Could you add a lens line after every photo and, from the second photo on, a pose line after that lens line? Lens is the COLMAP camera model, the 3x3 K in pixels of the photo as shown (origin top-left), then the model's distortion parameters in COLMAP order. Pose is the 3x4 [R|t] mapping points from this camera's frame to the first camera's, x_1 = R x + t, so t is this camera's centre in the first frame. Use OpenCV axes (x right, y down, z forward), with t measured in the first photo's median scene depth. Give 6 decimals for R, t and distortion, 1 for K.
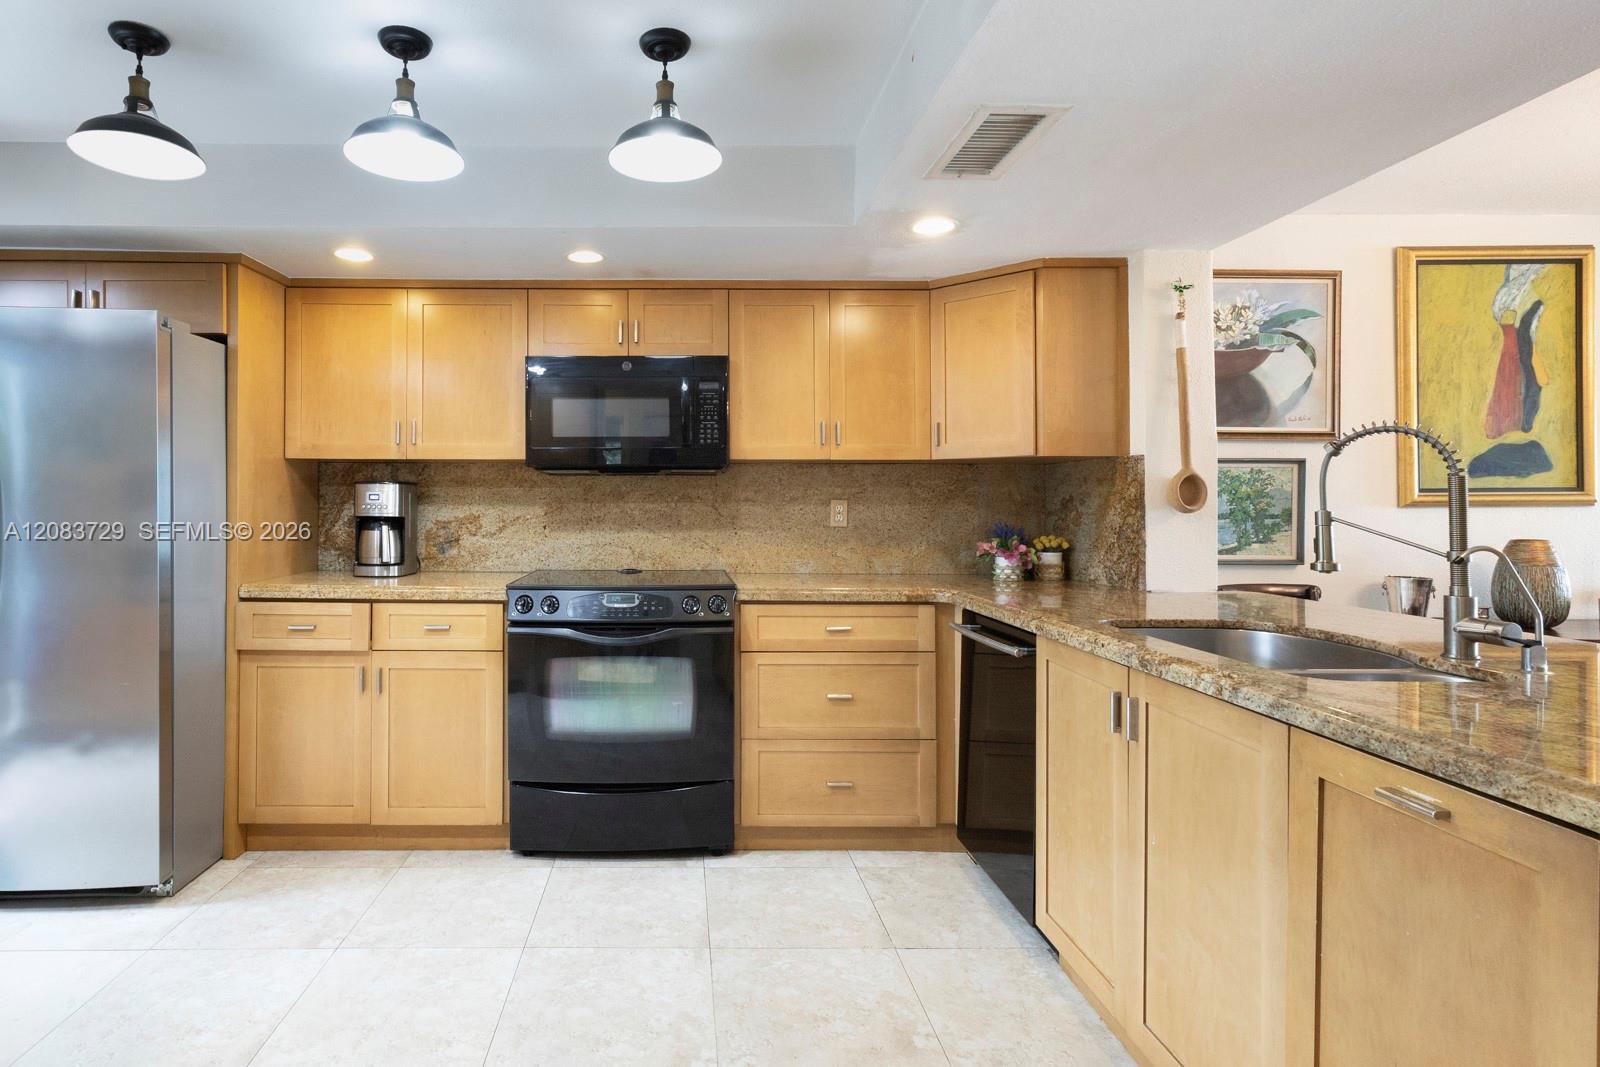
lens RADIAL K [[1010.2, 0, 799.5], [0, 1010.2, 514.9], [0, 0, 1]] dist [-0.002164, -0.000158]
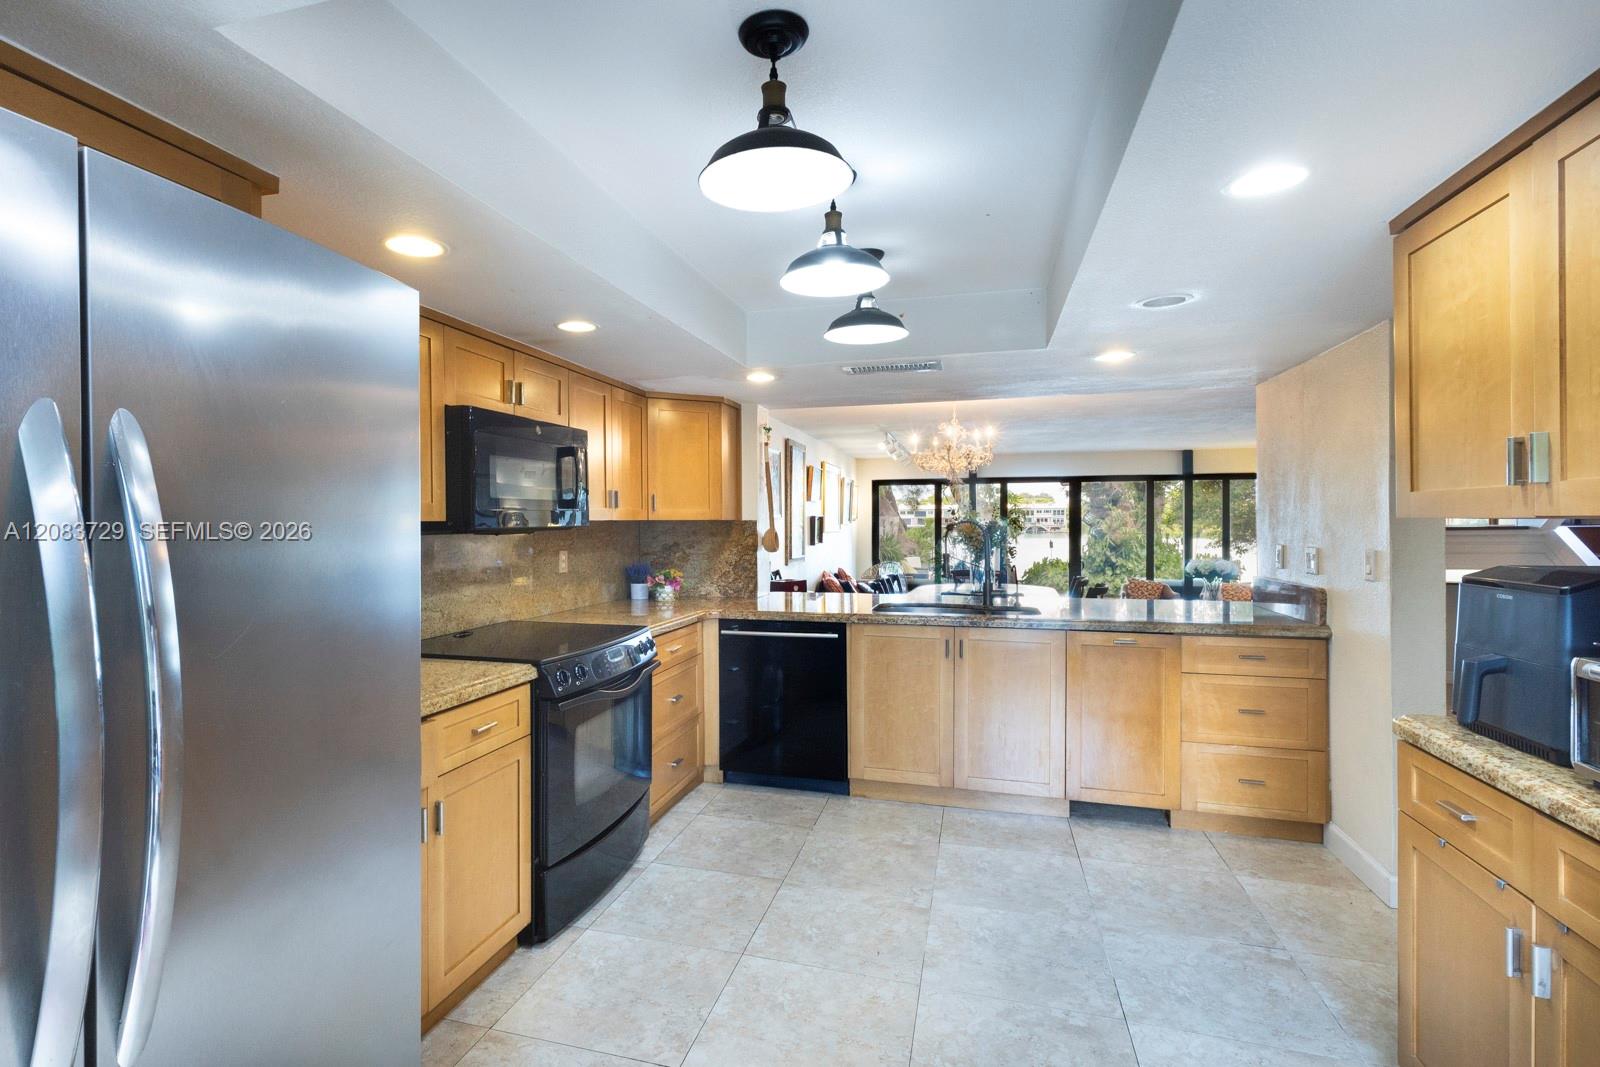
lens RADIAL K [[762.6, 0, 791.4], [0, 762.6, 522.4], [0, 0, 1]] dist [-0.001323, -0.000023]
pose [[0.238120, -0.007551, 0.971206, -0.915704], [0.002867, 0.999971, 0.007072, -0.063567], [-0.971231, 0.001100, 0.238135, 0.604827]]
